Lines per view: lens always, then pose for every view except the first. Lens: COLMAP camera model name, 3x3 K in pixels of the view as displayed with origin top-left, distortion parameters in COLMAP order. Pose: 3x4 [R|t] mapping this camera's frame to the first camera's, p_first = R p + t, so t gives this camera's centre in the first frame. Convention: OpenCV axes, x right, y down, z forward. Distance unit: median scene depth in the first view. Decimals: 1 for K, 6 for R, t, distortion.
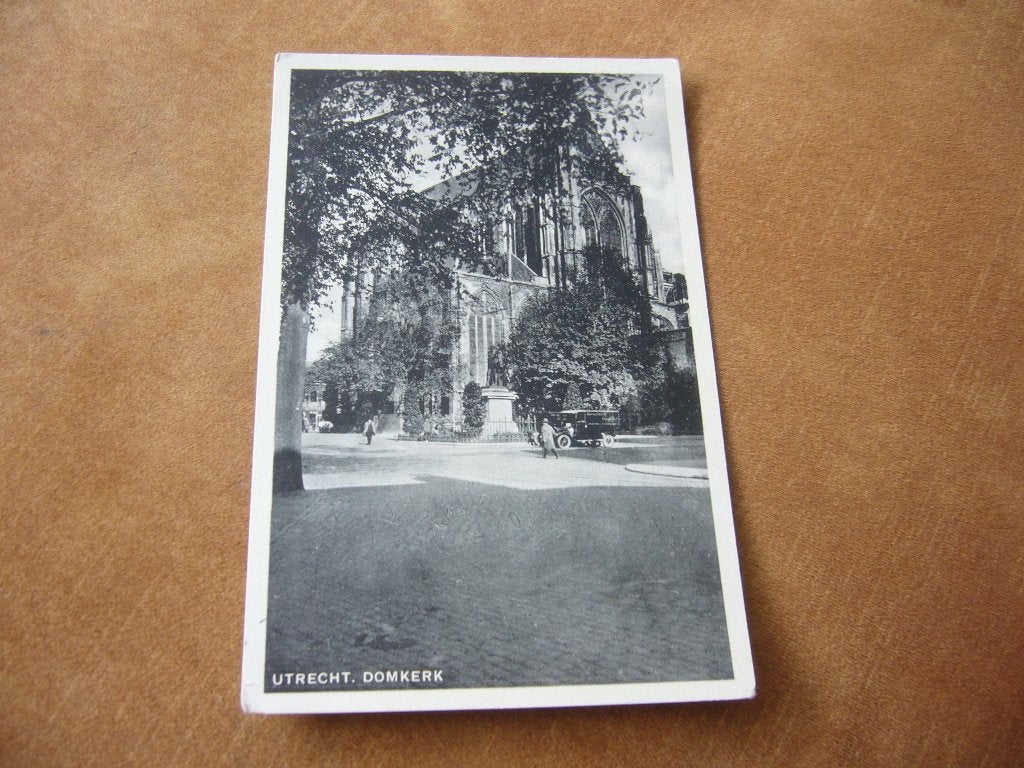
lens RADIAL K [[816.4, 0, 512.0], [0, 816.4, 384.0], [0, 0, 1]] dist [-0.037244, -0.001398]
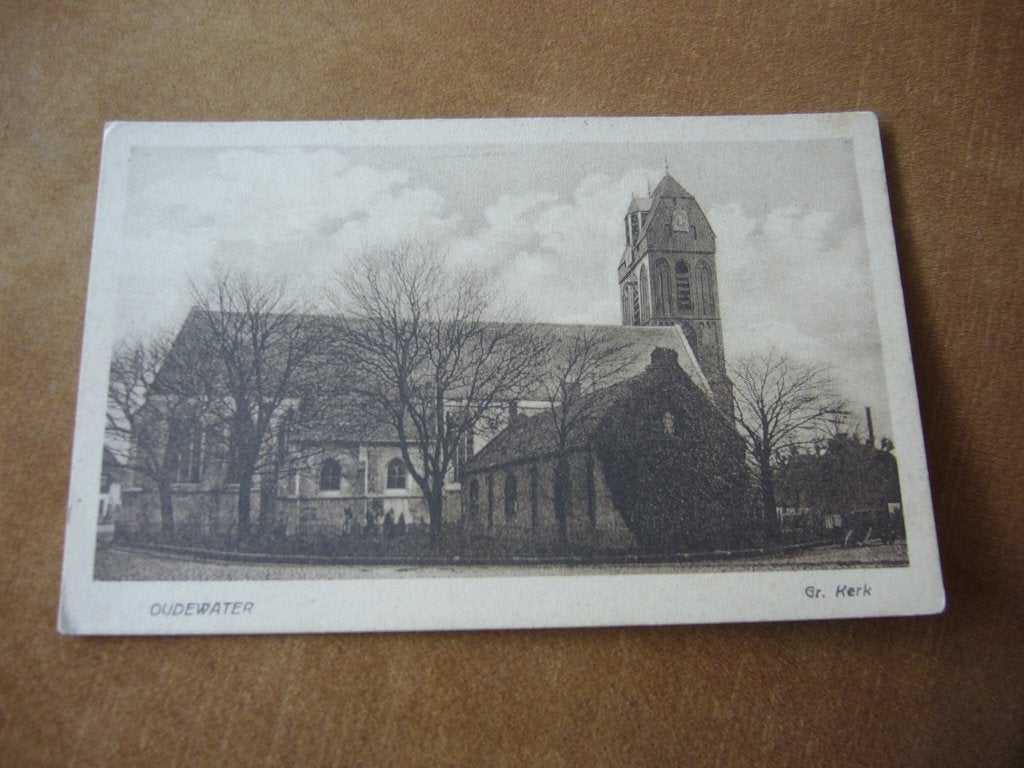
lens RADIAL K [[816.4, 0, 512.0], [0, 816.4, 384.0], [0, 0, 1]] dist [-0.037244, -0.001398]
pose [[0.970781, -0.239965, 0.000352, 0.000992], [0.238185, 0.963757, 0.120166, 0.019252], [-0.029175, -0.116571, 0.992754, 0.140389]]
